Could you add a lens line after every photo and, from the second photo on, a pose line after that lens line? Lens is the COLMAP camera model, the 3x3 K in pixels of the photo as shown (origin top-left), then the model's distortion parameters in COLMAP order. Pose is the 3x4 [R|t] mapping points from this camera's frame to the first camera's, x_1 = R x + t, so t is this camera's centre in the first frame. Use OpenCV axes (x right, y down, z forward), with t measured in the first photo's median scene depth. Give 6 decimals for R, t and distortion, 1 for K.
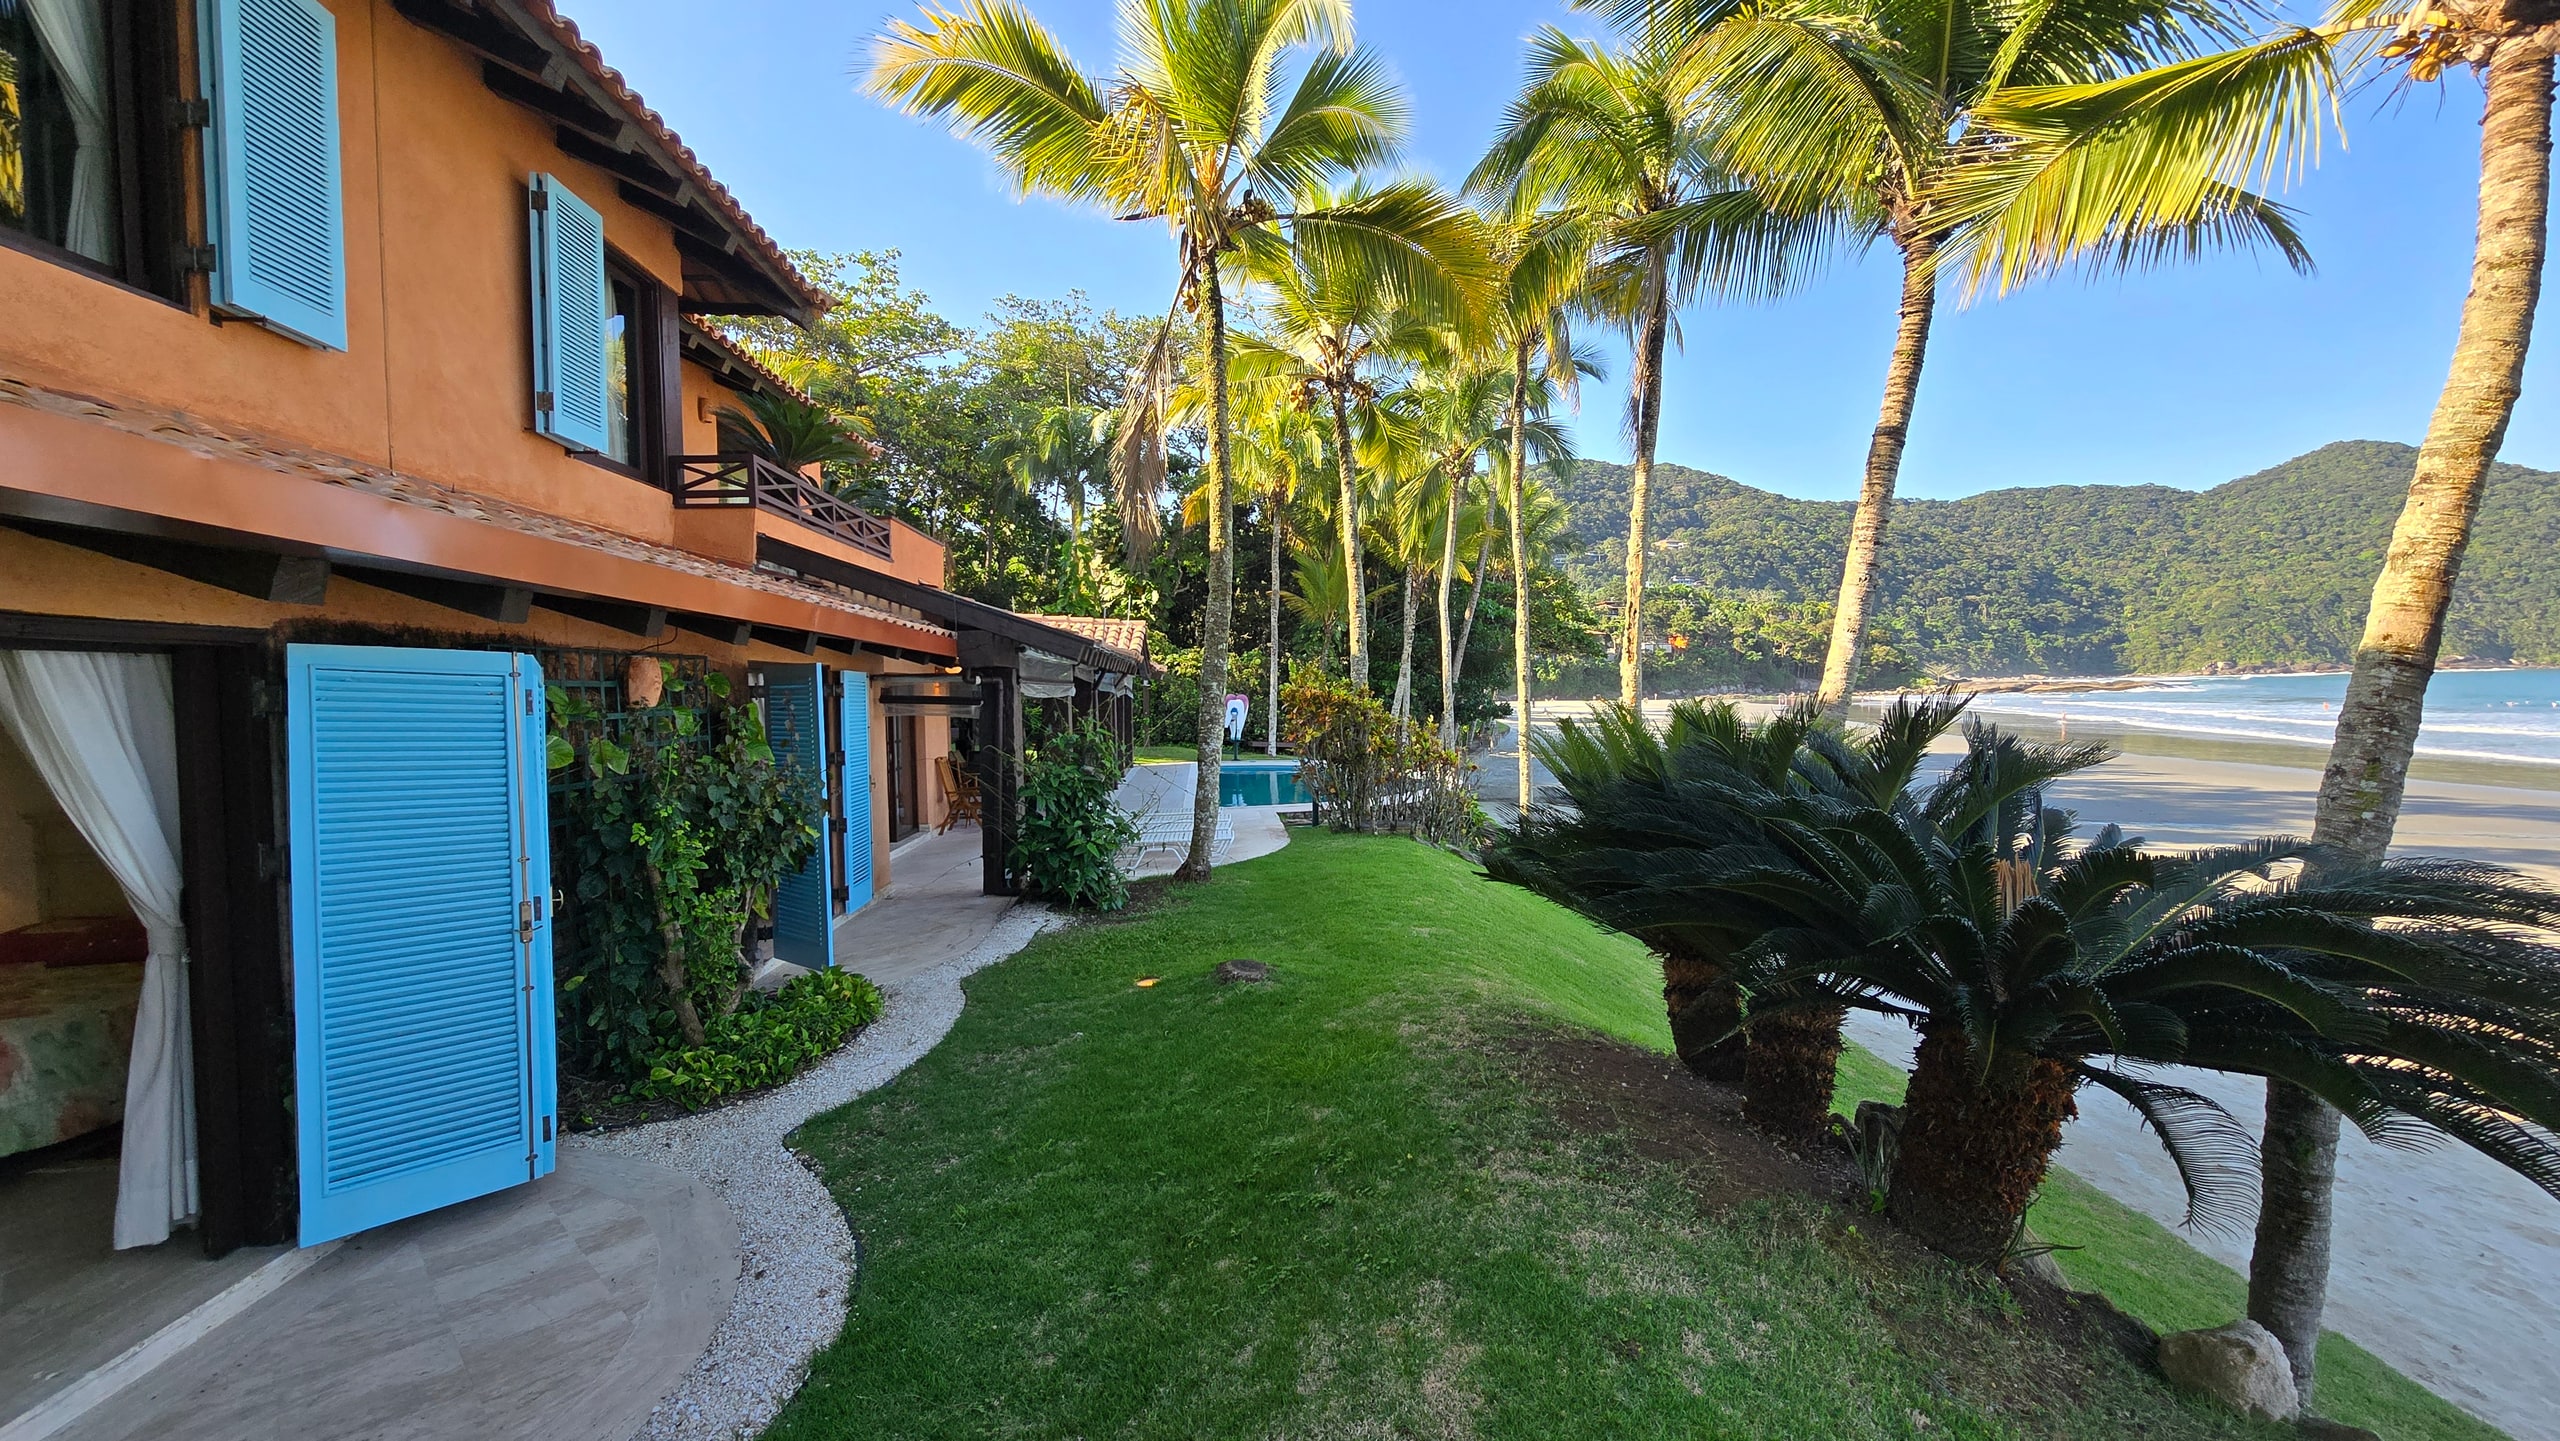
lens RADIAL K [[1042.8, 0, 1275.2], [0, 1042.8, 720.7], [0, 0, 1]] dist [-0.002465, -0.000574]
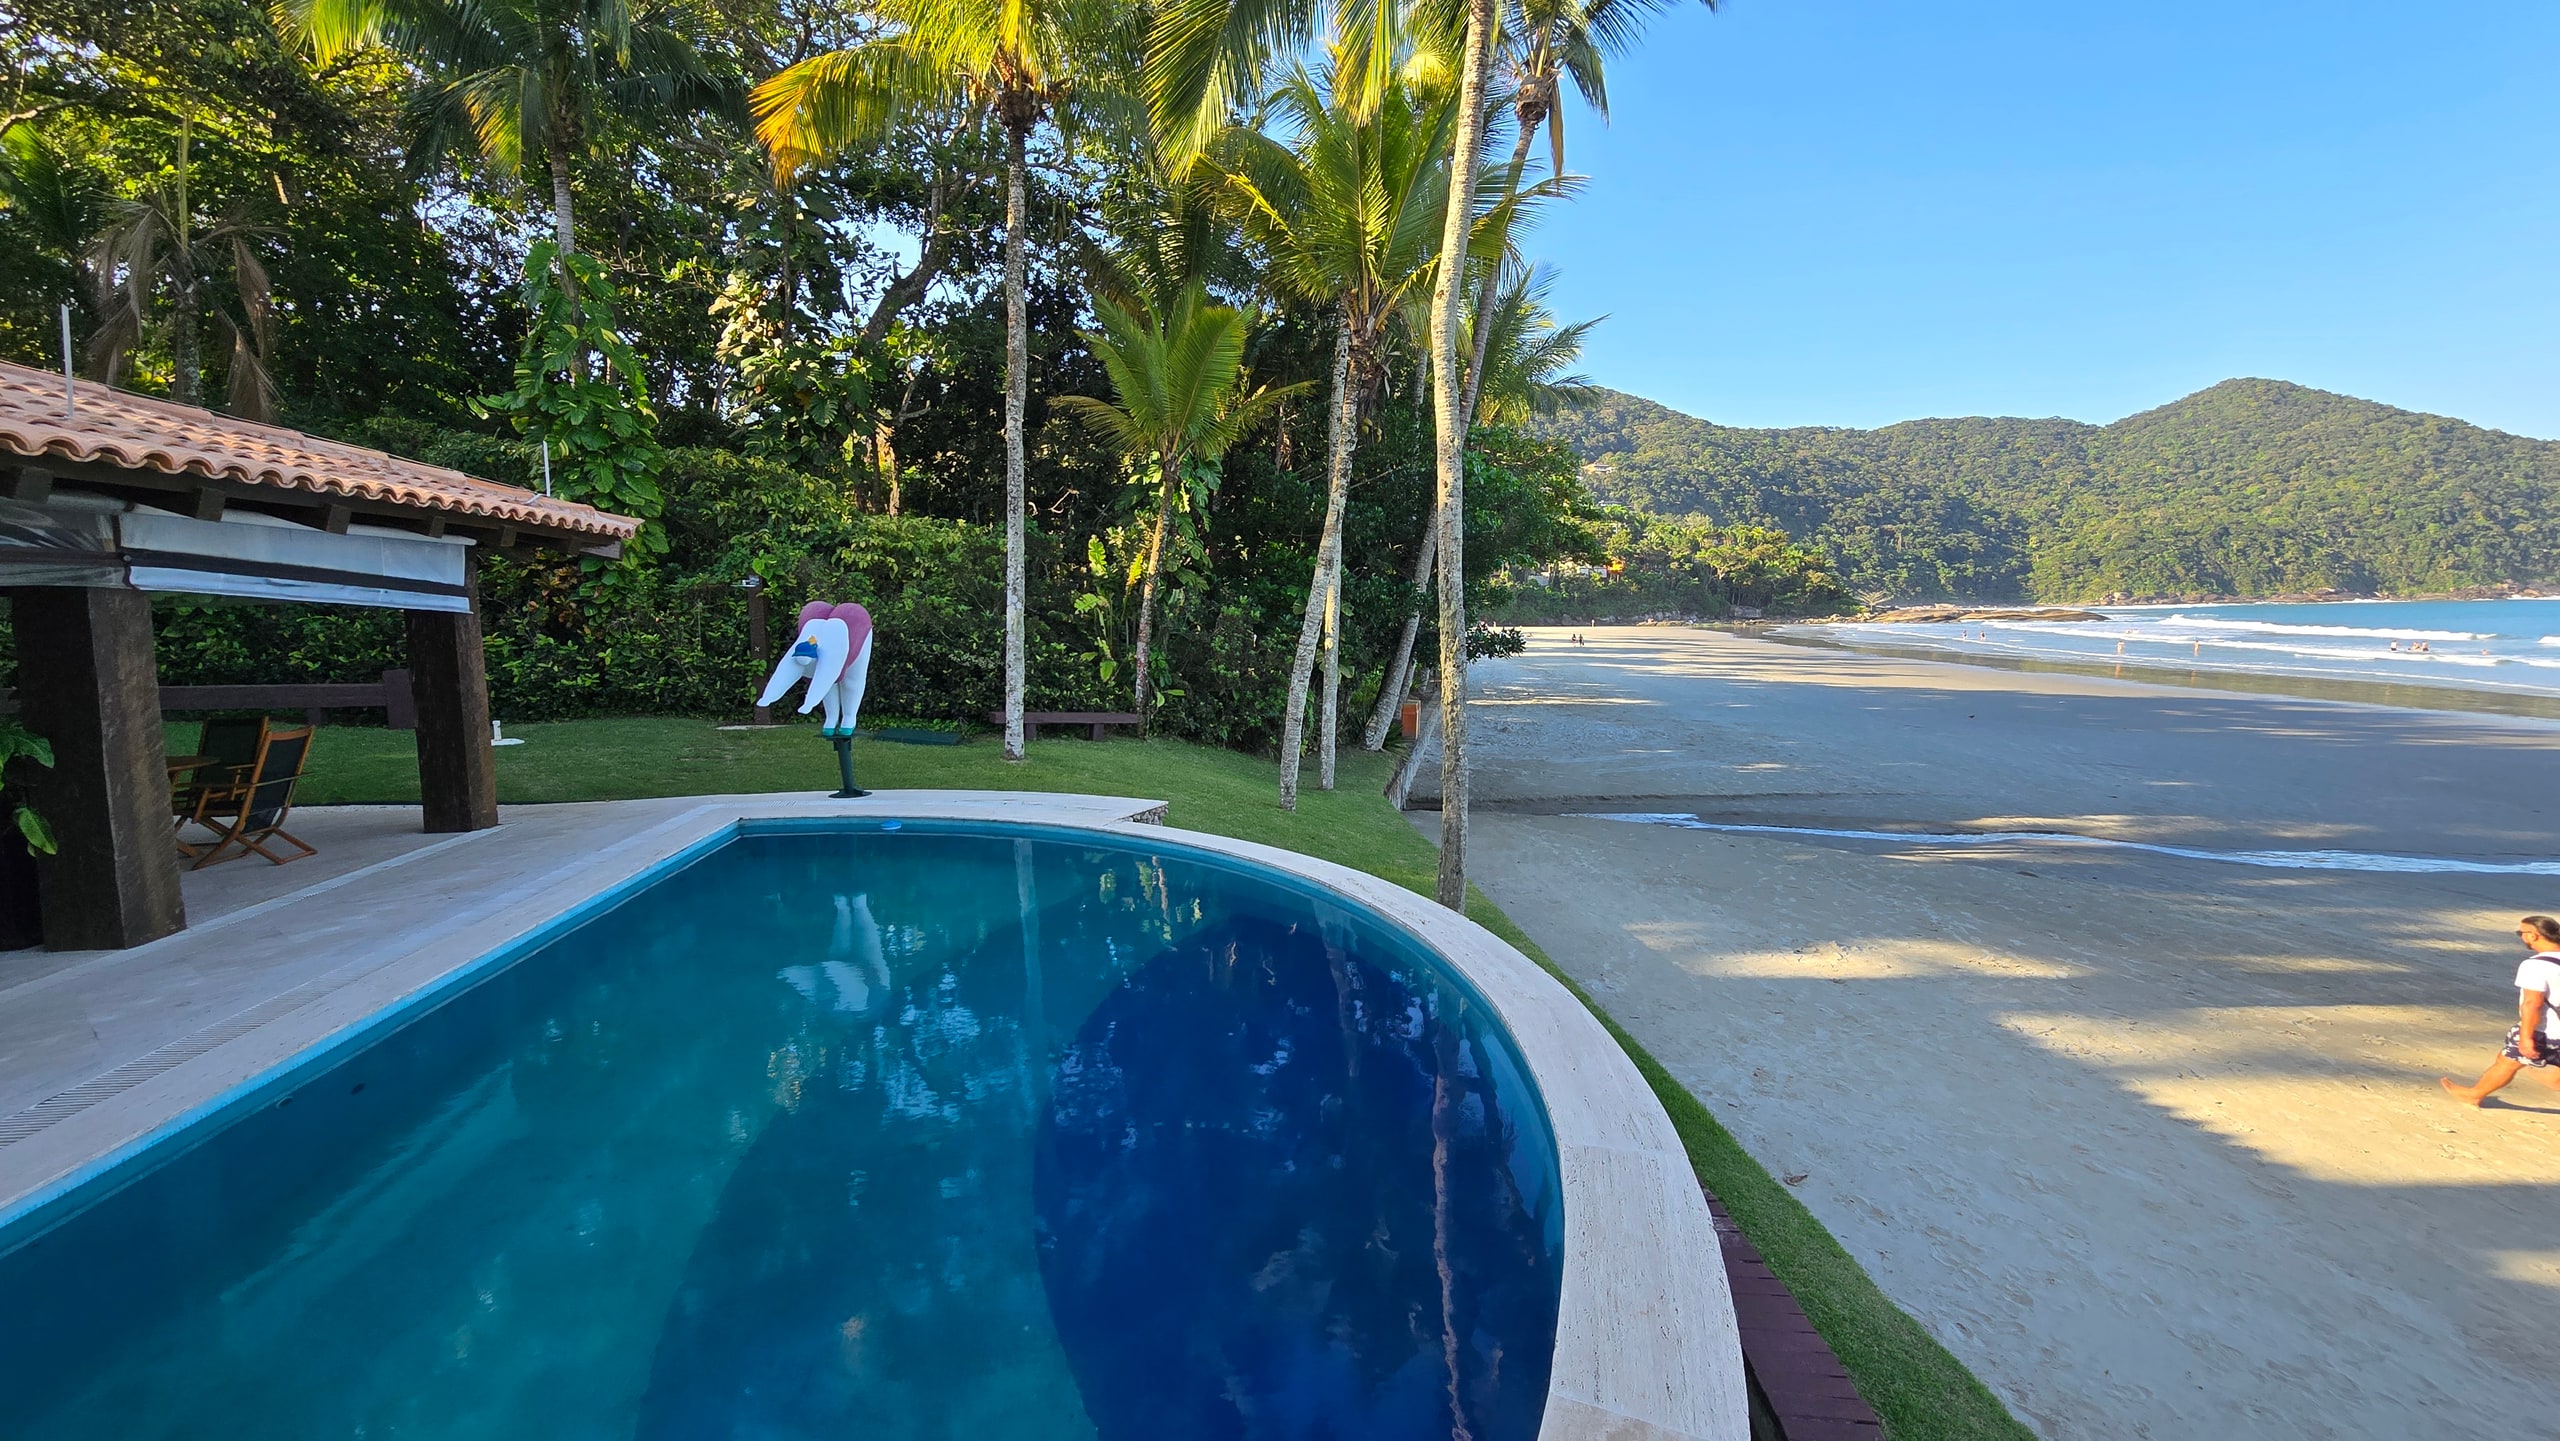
lens RADIAL K [[1042.8, 0, 1275.2], [0, 1042.8, 720.7], [0, 0, 1]] dist [-0.002465, -0.000574]
pose [[0.997497, -0.001389, 0.070701, 0.238867], [-0.003691, 0.997421, 0.071678, -0.034621], [-0.070619, -0.071760, 0.994919, 1.910934]]
